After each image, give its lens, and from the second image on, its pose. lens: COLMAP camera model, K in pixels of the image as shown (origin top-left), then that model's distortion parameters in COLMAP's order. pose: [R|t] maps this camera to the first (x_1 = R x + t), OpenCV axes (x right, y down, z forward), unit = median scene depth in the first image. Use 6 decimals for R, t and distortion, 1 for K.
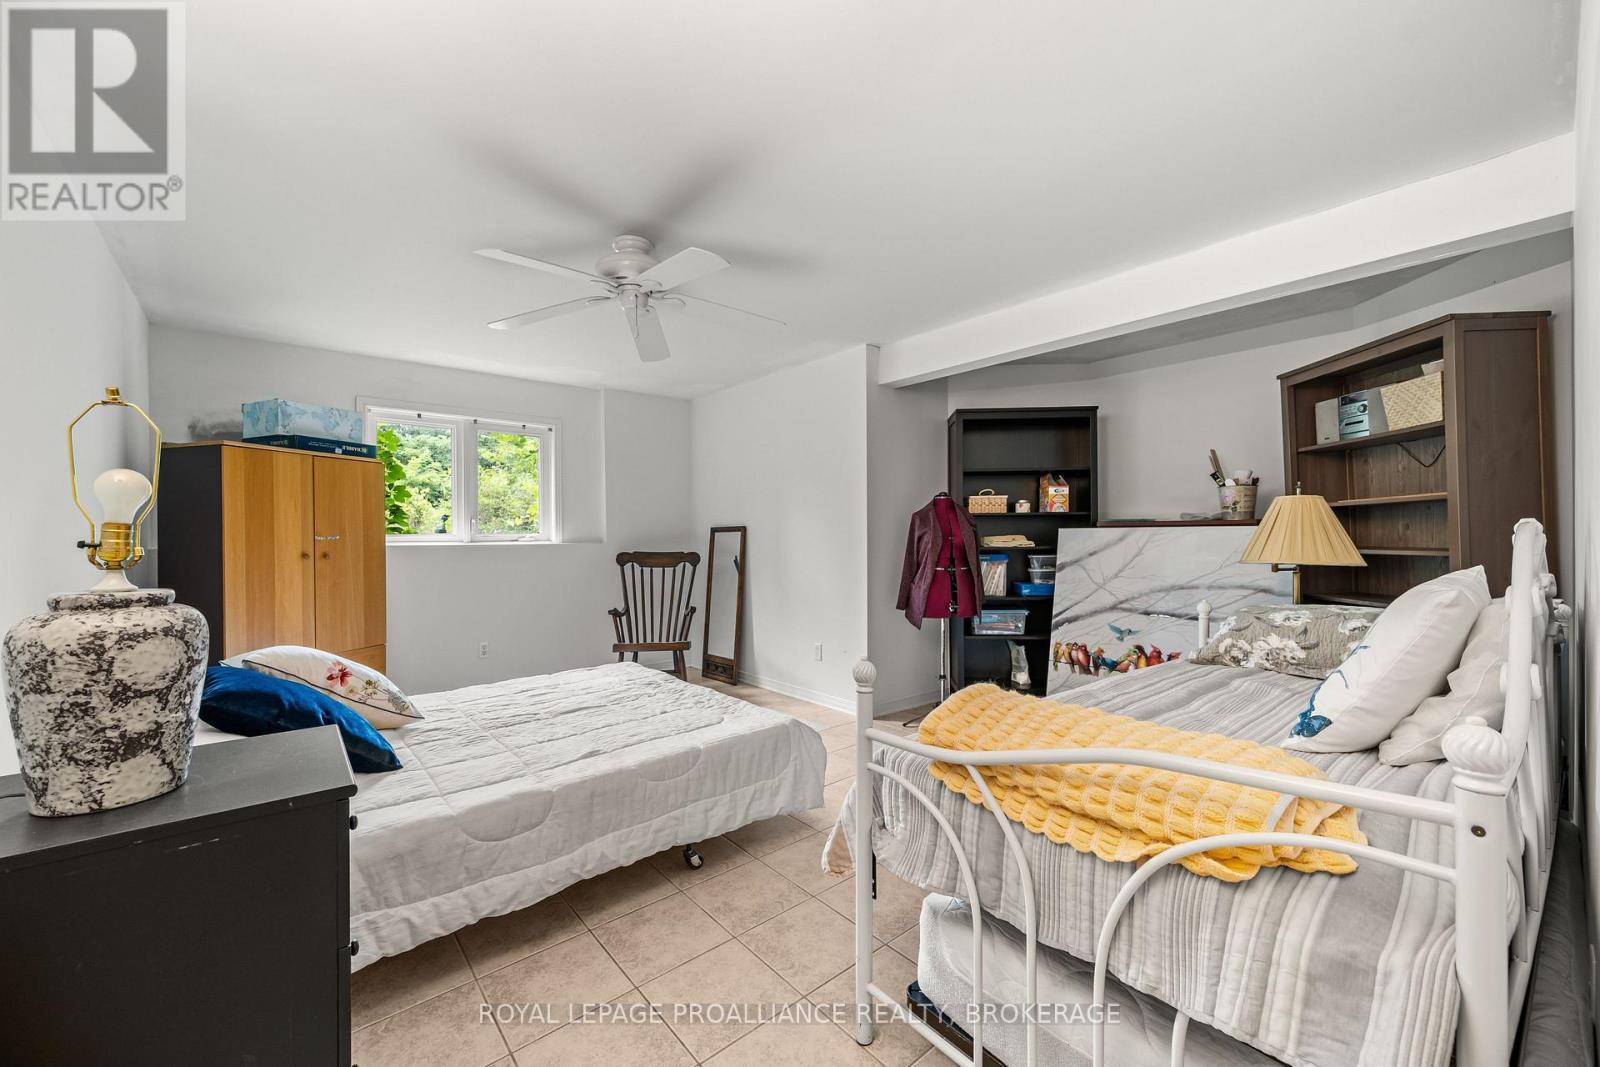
lens RADIAL K [[624.2, 0, 800.0], [0, 624.2, 533.5], [0, 0, 1]] dist [-0.002149, -0.000395]
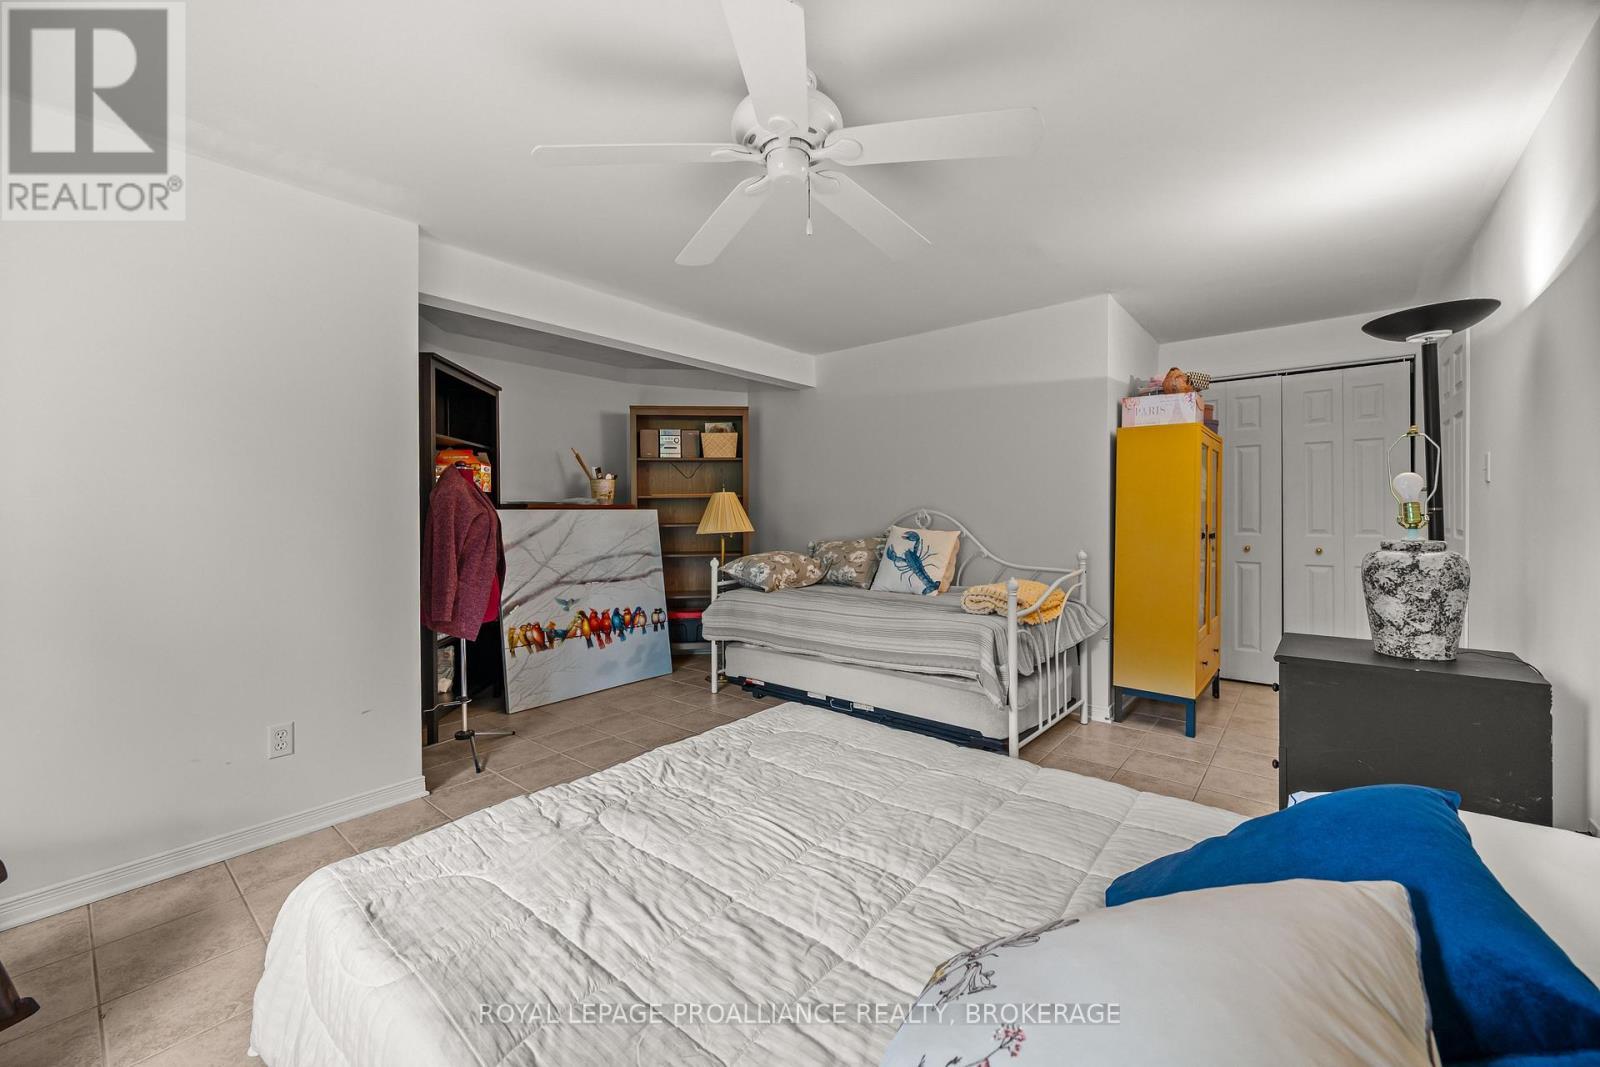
lens RADIAL K [[624.2, 0, 800.0], [0, 624.2, 533.5], [0, 0, 1]] dist [-0.002149, -0.000395]
pose [[-0.175586, -0.026627, 0.984104, -0.647354], [0.003991, 0.999607, 0.027758, 0.003834], [-0.984456, 0.008801, -0.175411, 0.772474]]
